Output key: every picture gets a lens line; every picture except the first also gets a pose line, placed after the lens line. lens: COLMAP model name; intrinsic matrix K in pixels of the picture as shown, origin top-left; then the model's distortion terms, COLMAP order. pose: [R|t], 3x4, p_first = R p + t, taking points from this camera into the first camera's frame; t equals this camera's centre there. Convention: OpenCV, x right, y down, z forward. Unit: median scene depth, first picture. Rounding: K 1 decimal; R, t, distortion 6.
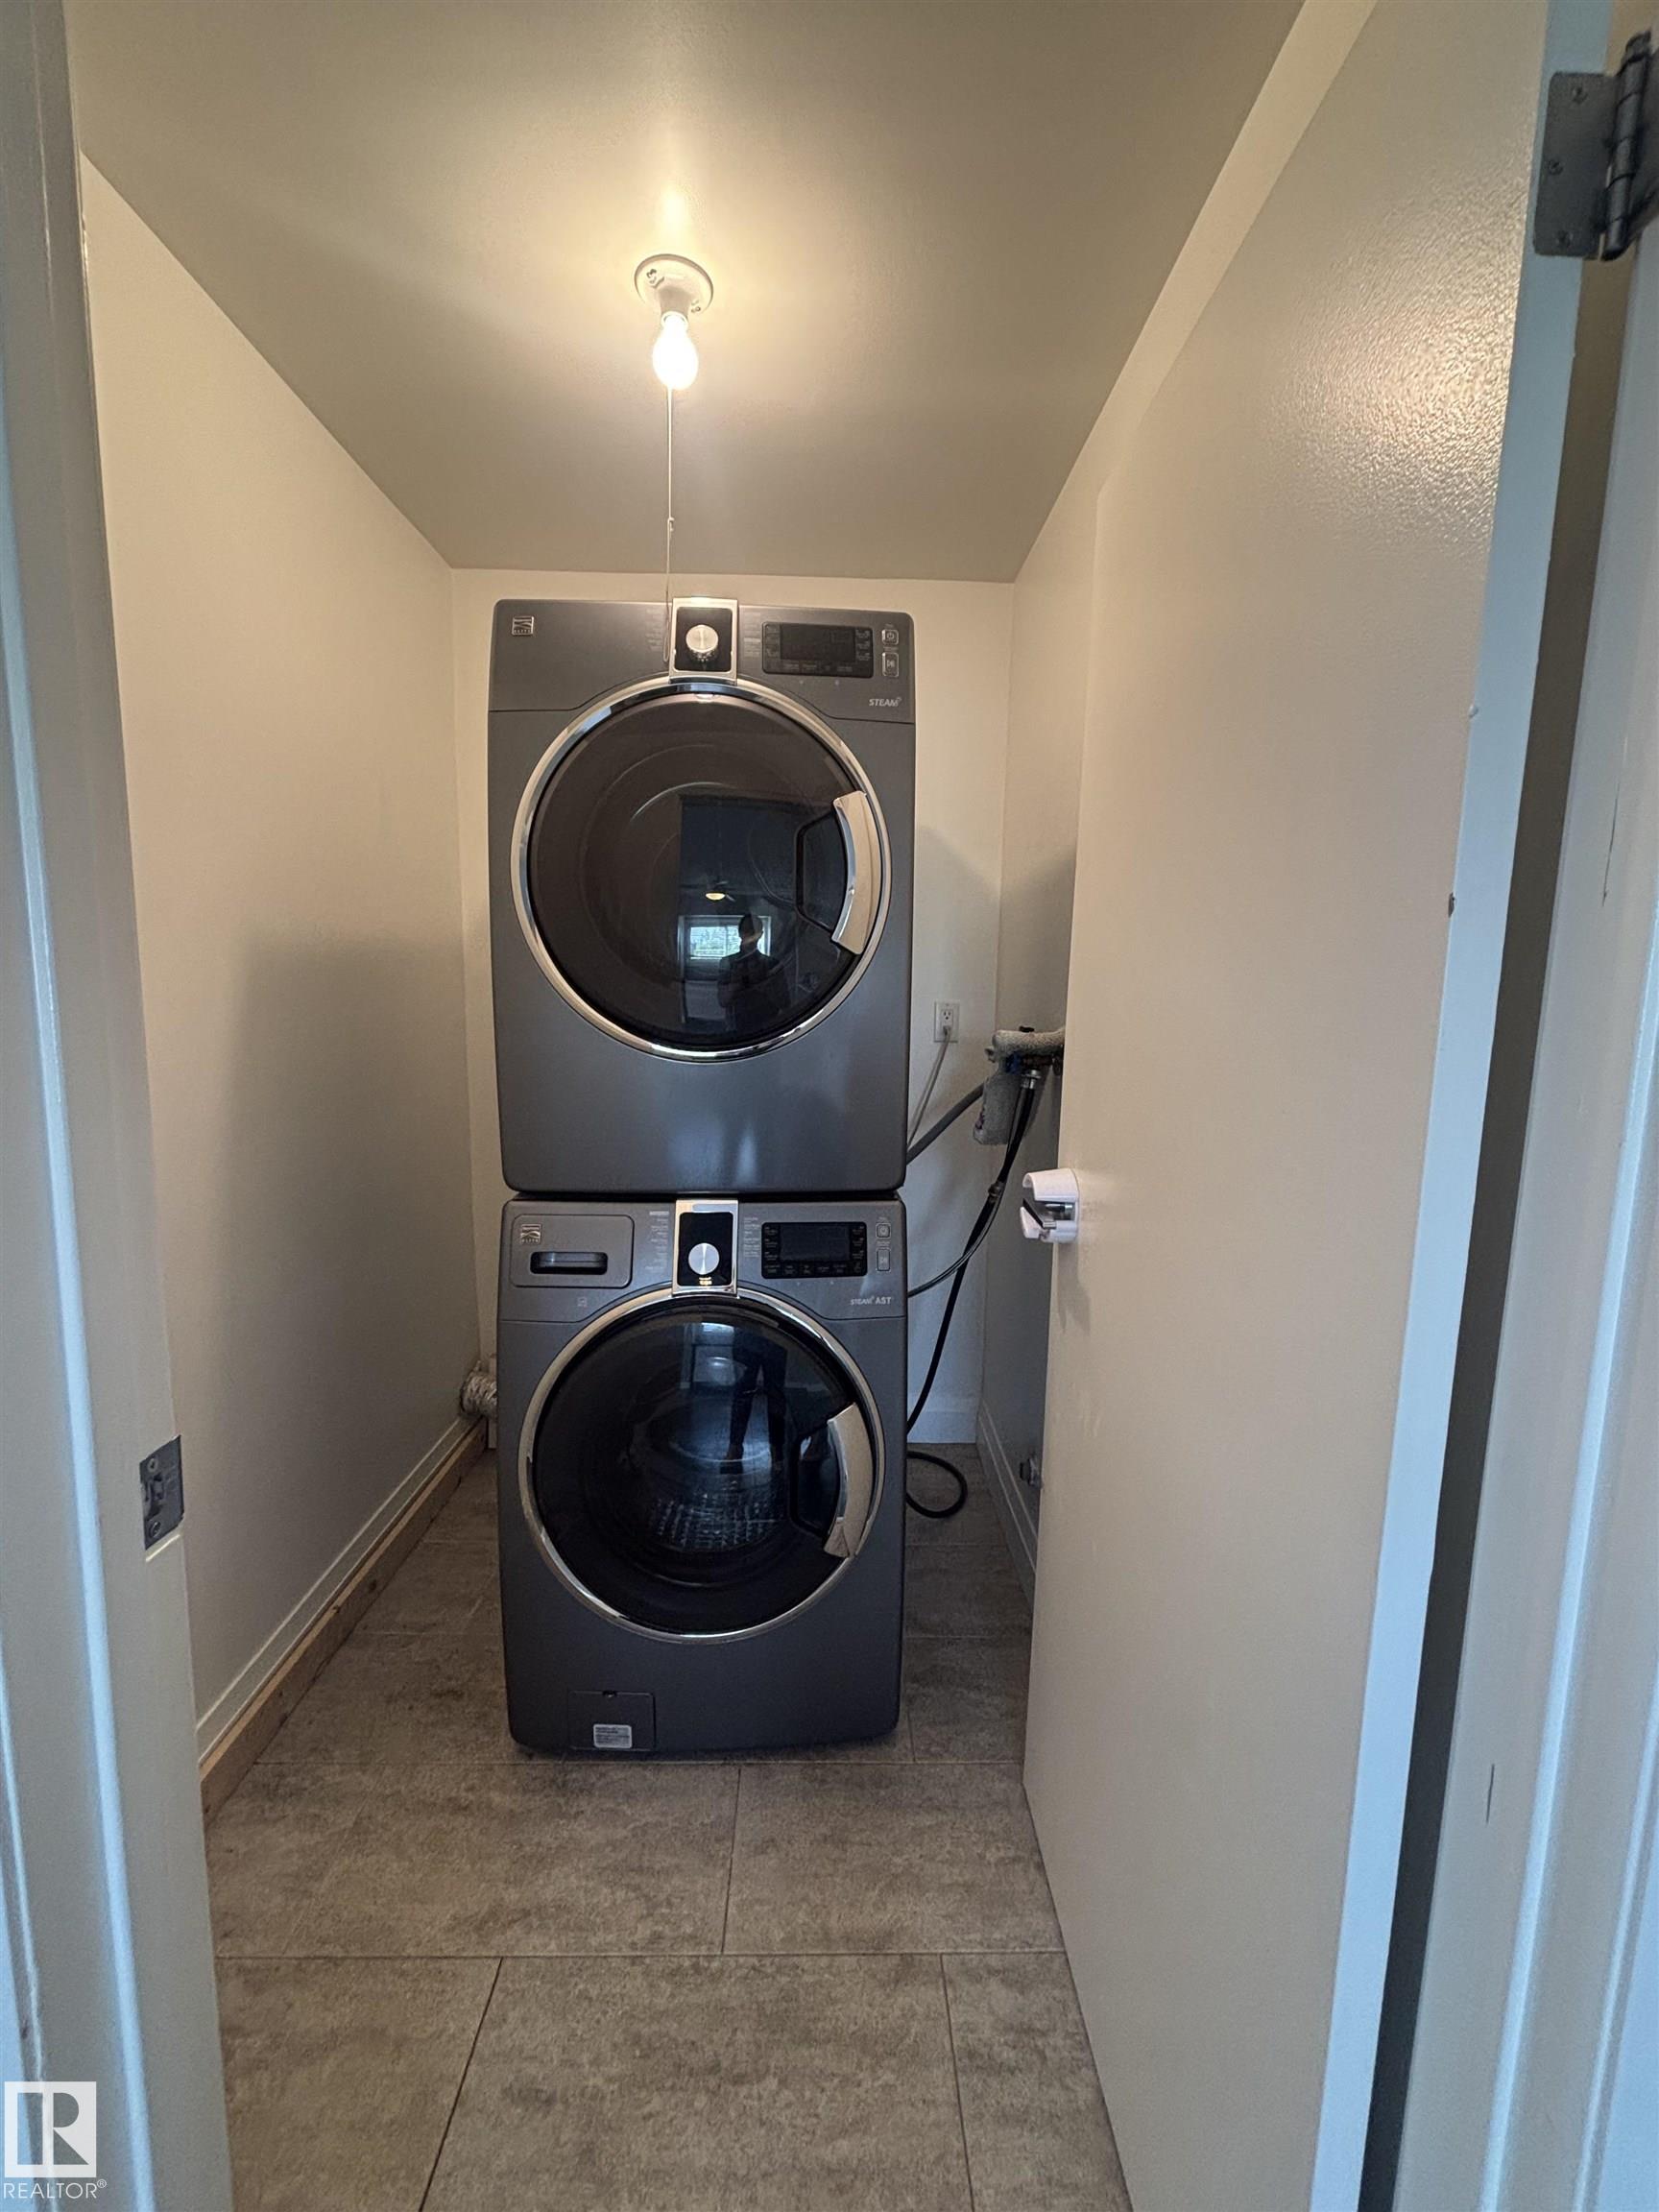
lens RADIAL K [[888.6, 0, 830.1], [0, 888.6, 1108.8], [0, 0, 1]] dist [0.002426, -0.000570]
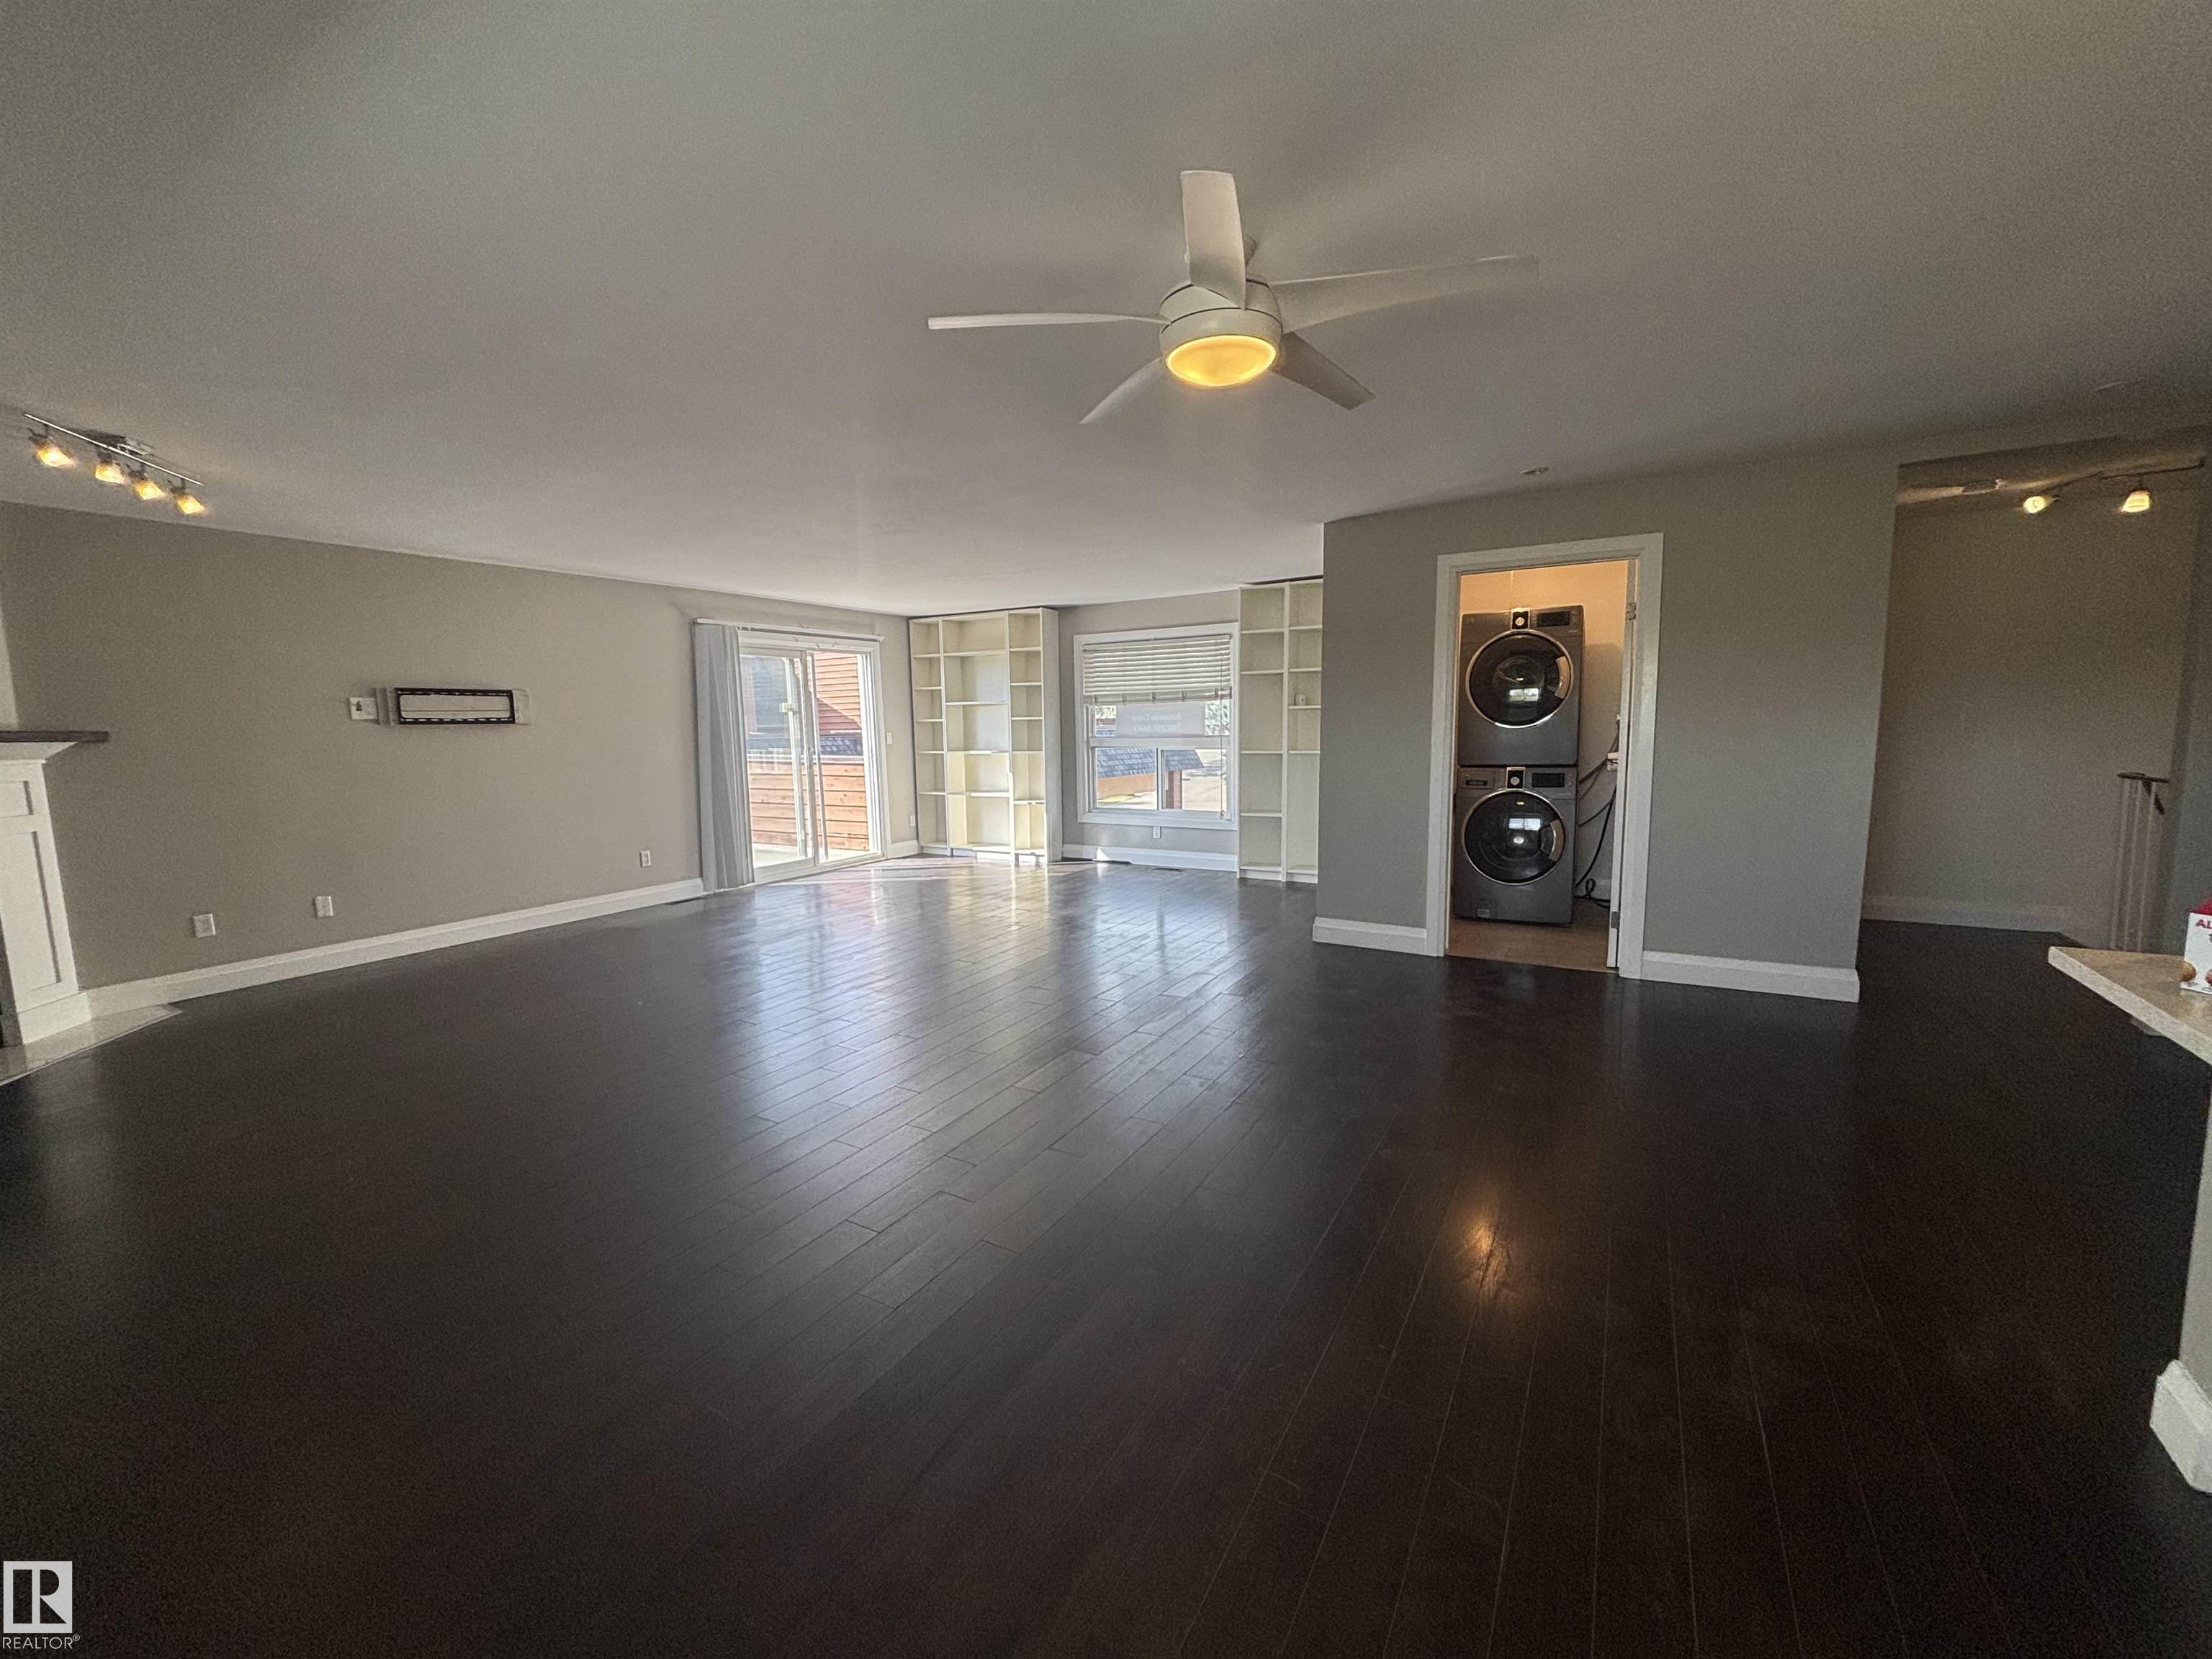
lens RADIAL K [[888.6, 0, 1106.1], [0, 888.6, 818.5], [0, 0, 1]] dist [0.002426, -0.000570]
pose [[0.851976, 0.026678, -0.522900, 0.358408], [-0.031373, 0.999508, -0.000124, 0.383197], [0.522639, 0.016511, 0.852394, -3.139247]]
